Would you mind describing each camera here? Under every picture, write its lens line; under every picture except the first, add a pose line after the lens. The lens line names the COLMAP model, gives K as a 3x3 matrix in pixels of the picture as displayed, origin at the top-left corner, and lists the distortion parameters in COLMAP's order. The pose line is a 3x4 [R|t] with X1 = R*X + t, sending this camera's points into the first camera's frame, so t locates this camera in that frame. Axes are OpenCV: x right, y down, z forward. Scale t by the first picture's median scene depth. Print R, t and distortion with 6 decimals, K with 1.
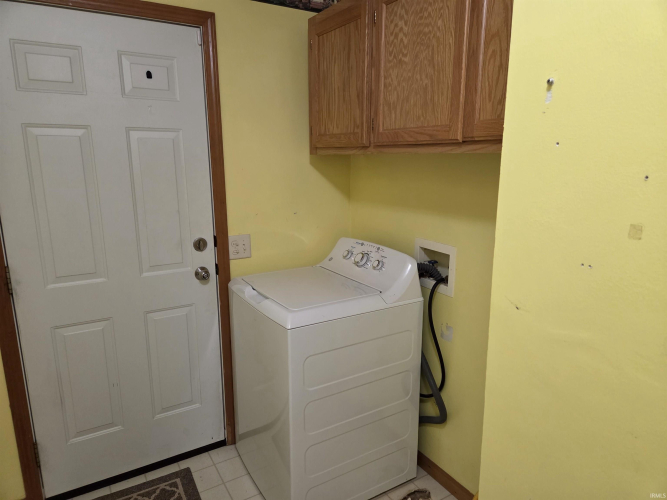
lens RADIAL K [[453.6, 0, 333.8], [0, 453.6, 250.7], [0, 0, 1]] dist [0.062397, -0.056401]
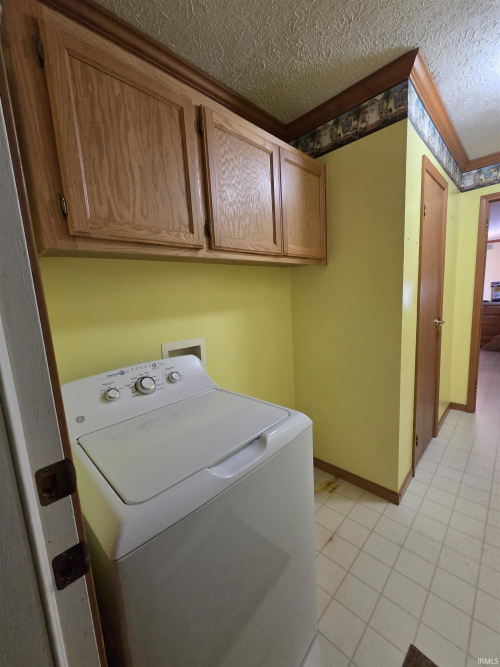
lens RADIAL K [[272.7, 0, 250.8], [0, 272.7, 336.2], [0, 0, 1]] dist [-0.001836, 0.000118]
pose [[-0.255149, -0.120857, 0.959319, -0.618322], [0.257238, 0.947916, 0.187838, -0.148942], [-0.932056, 0.294700, -0.210771, 1.216779]]
